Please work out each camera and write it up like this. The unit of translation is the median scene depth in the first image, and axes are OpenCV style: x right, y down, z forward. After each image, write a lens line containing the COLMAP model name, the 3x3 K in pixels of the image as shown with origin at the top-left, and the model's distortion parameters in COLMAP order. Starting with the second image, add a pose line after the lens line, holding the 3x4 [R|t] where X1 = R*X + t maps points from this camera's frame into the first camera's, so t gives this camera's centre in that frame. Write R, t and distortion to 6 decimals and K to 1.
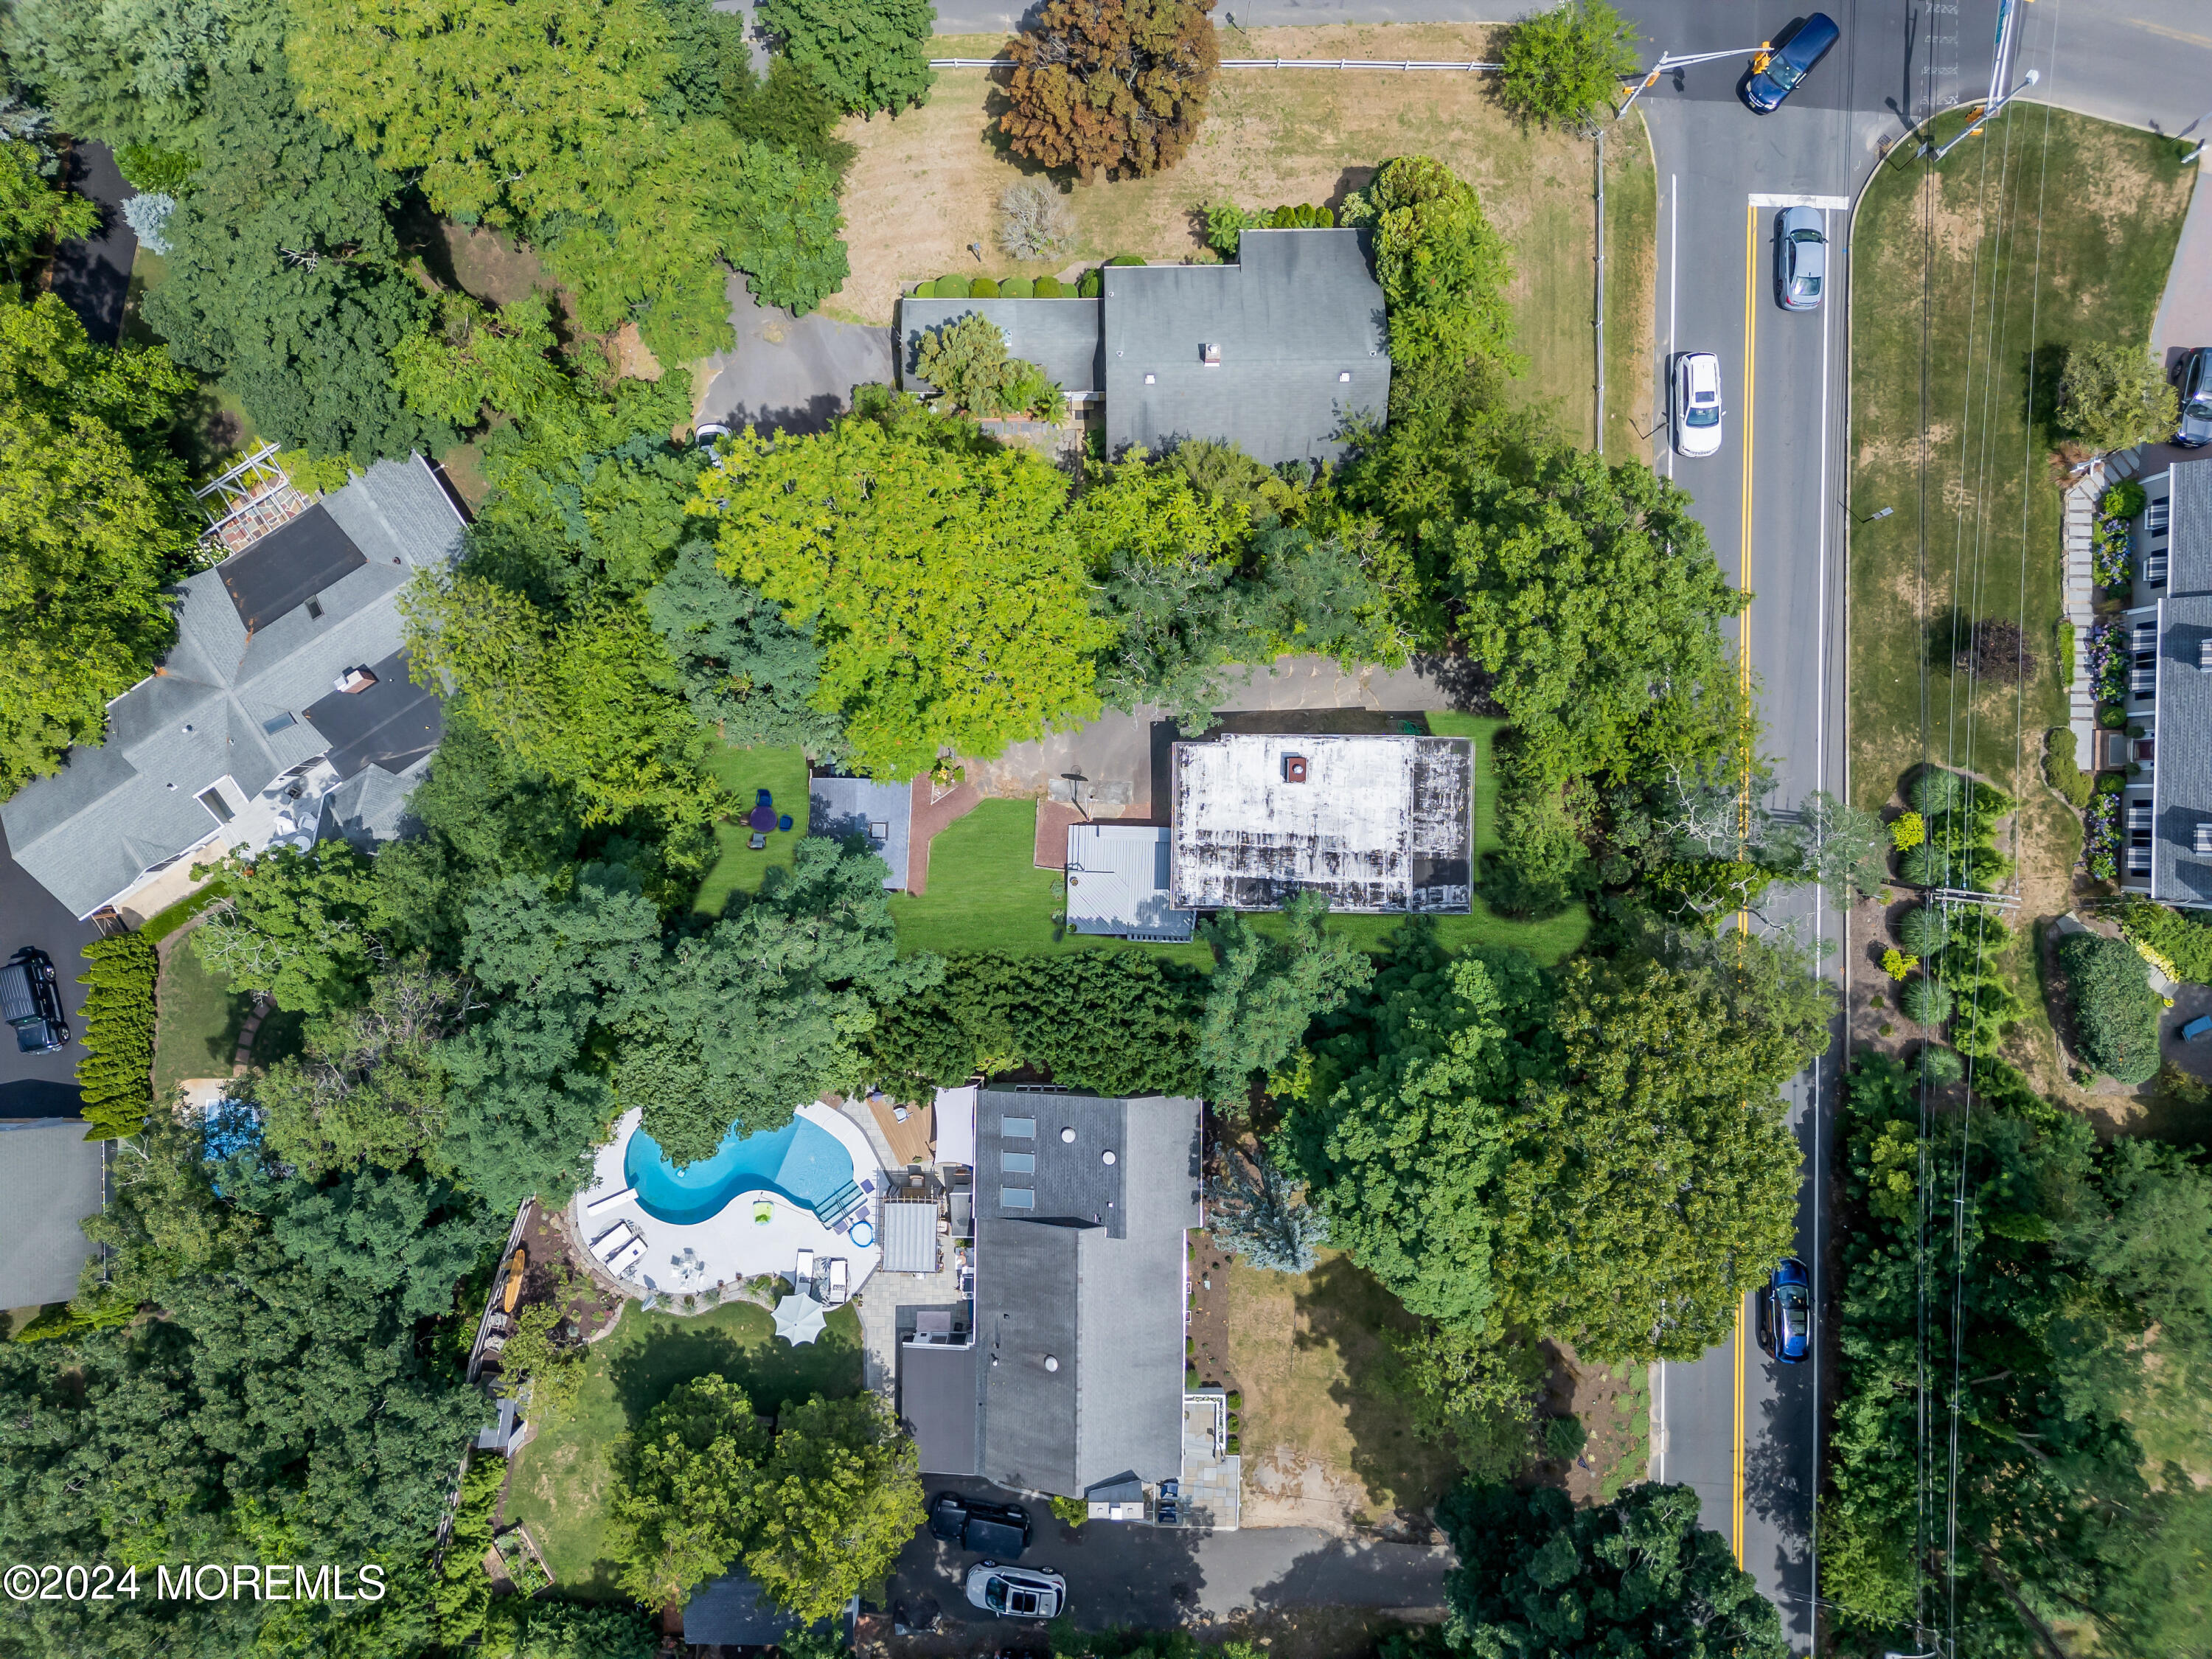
lens RADIAL K [[1566.4, 0, 1098.1], [0, 1566.4, 832.3], [0, 0, 1]] dist [-0.003291, -0.005883]
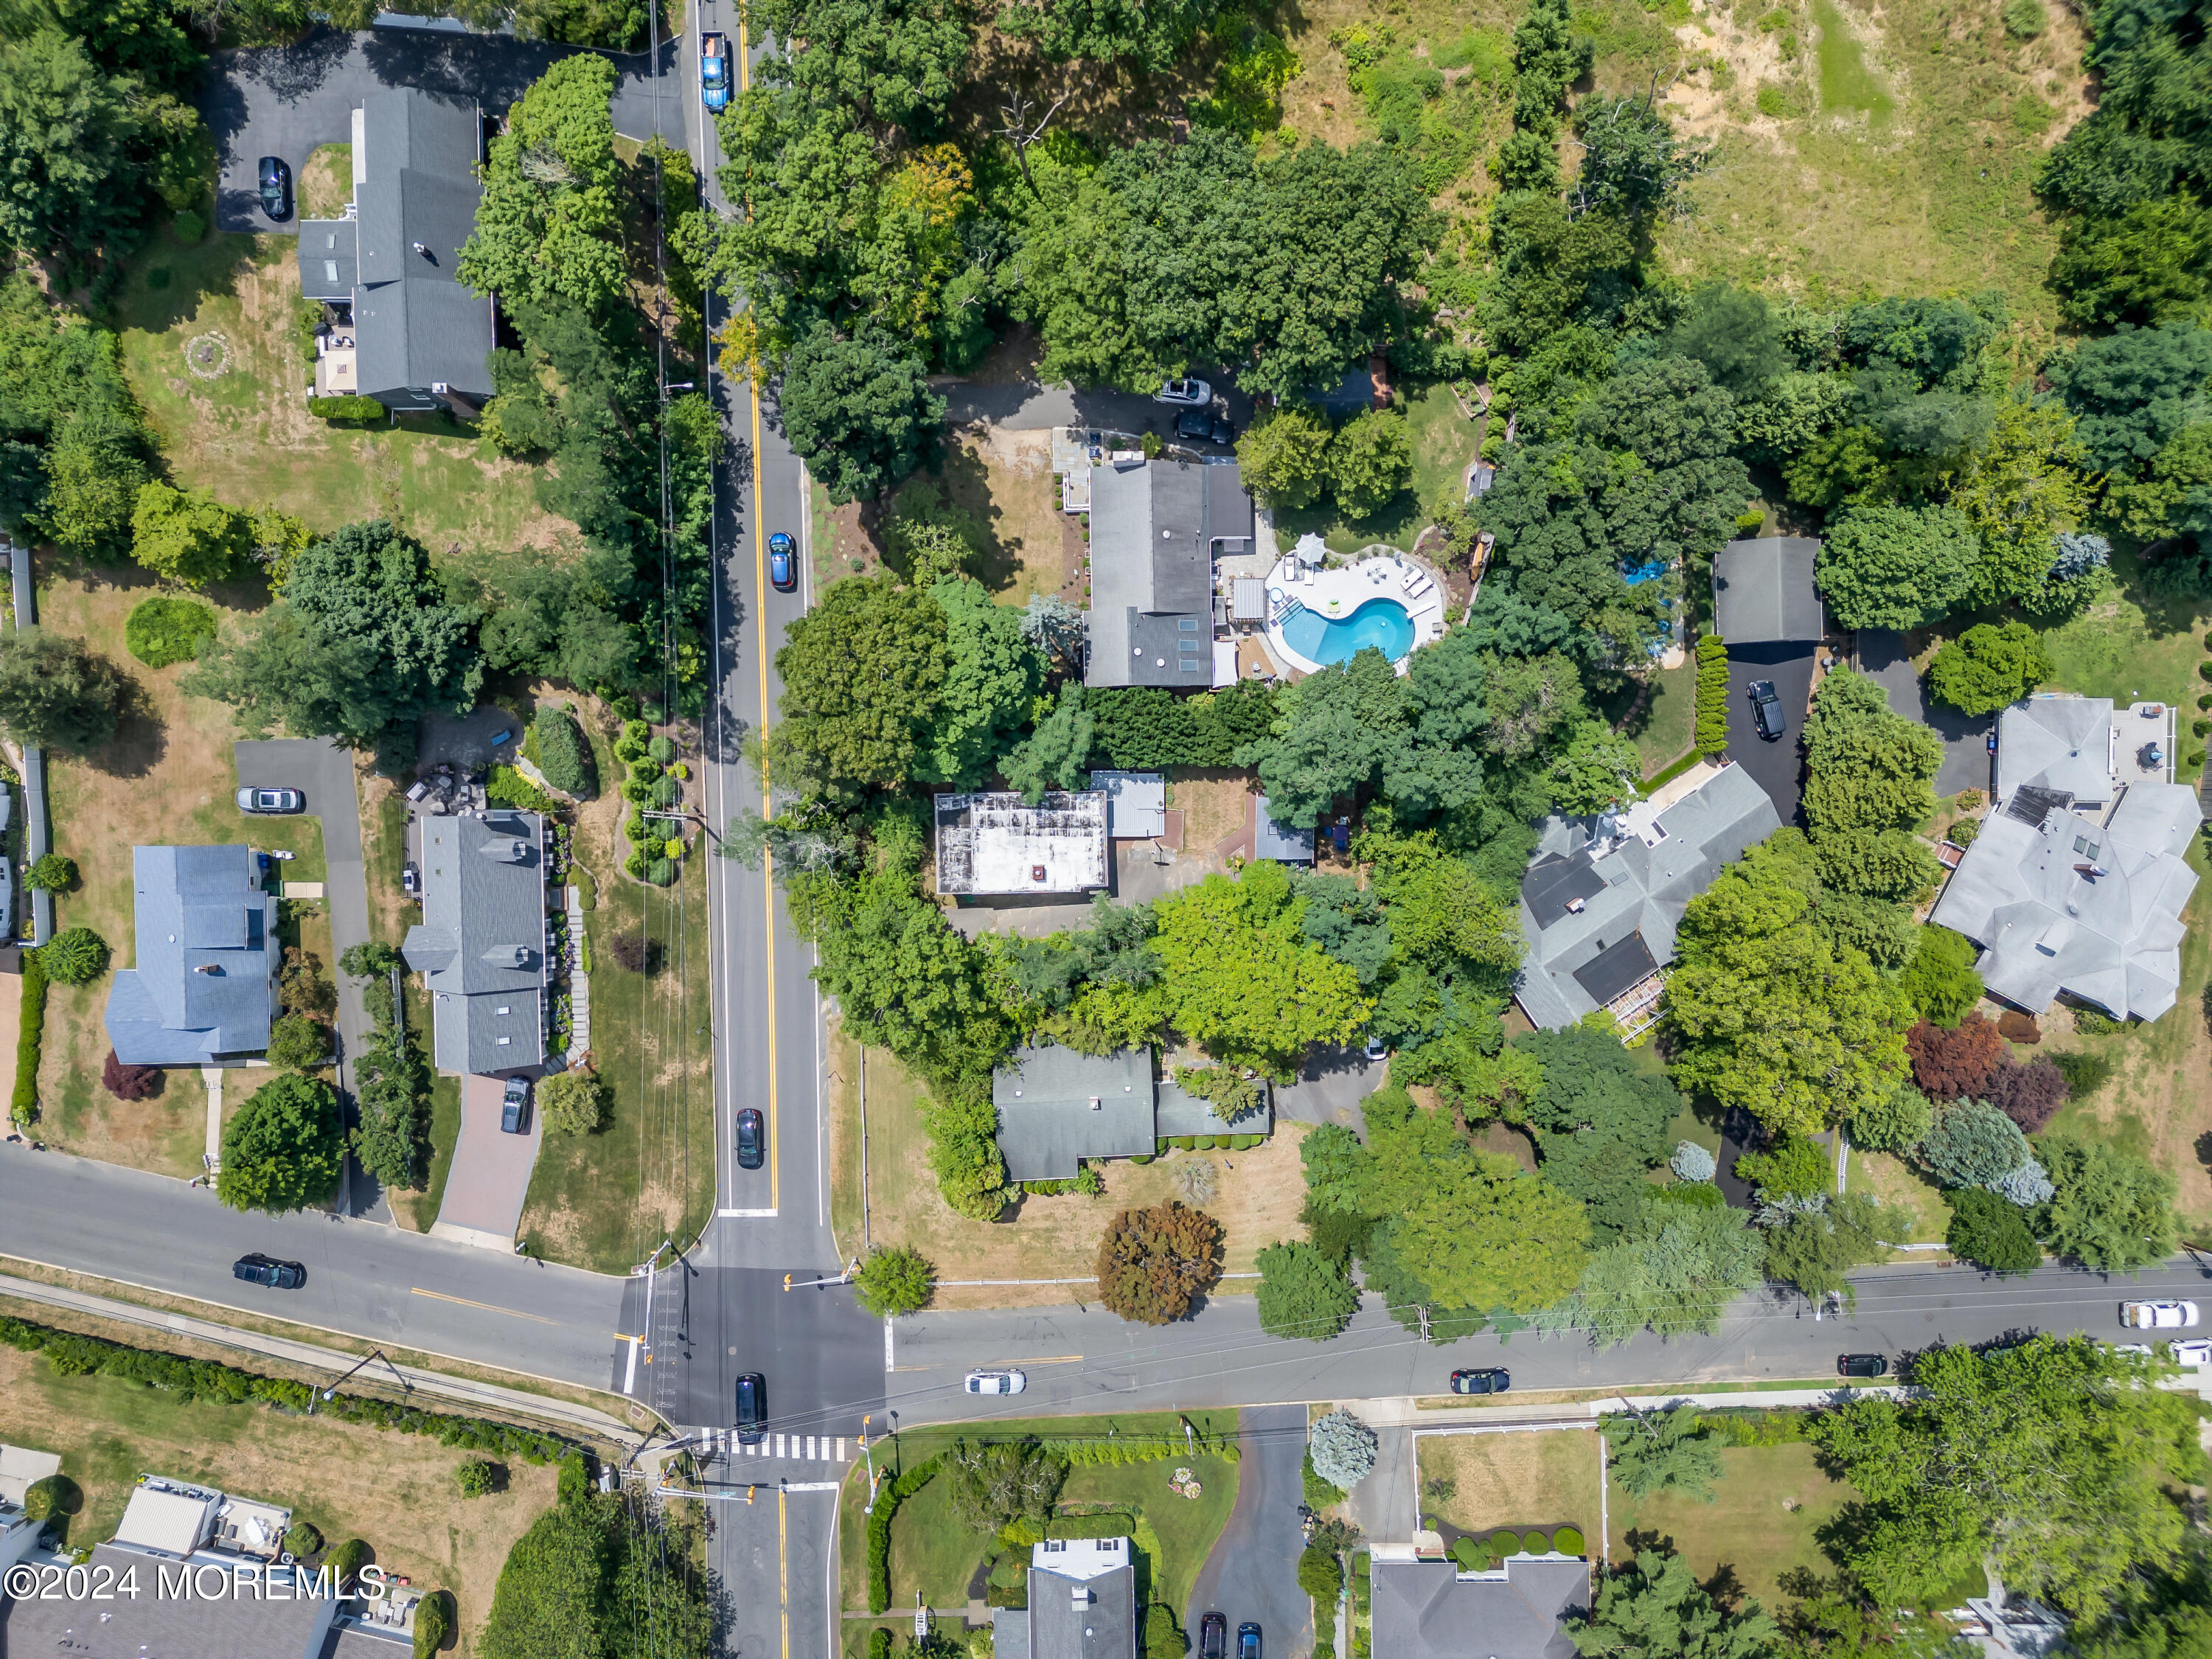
lens RADIAL K [[1566.4, 0, 1098.1], [0, 1566.4, 832.3], [0, 0, 1]] dist [-0.003291, -0.005883]
pose [[-0.999456, 0.032925, -0.002126, 0.060303], [-0.032832, -0.998873, -0.034286, 0.063321], [-0.003252, -0.034197, 0.999410, -0.759043]]
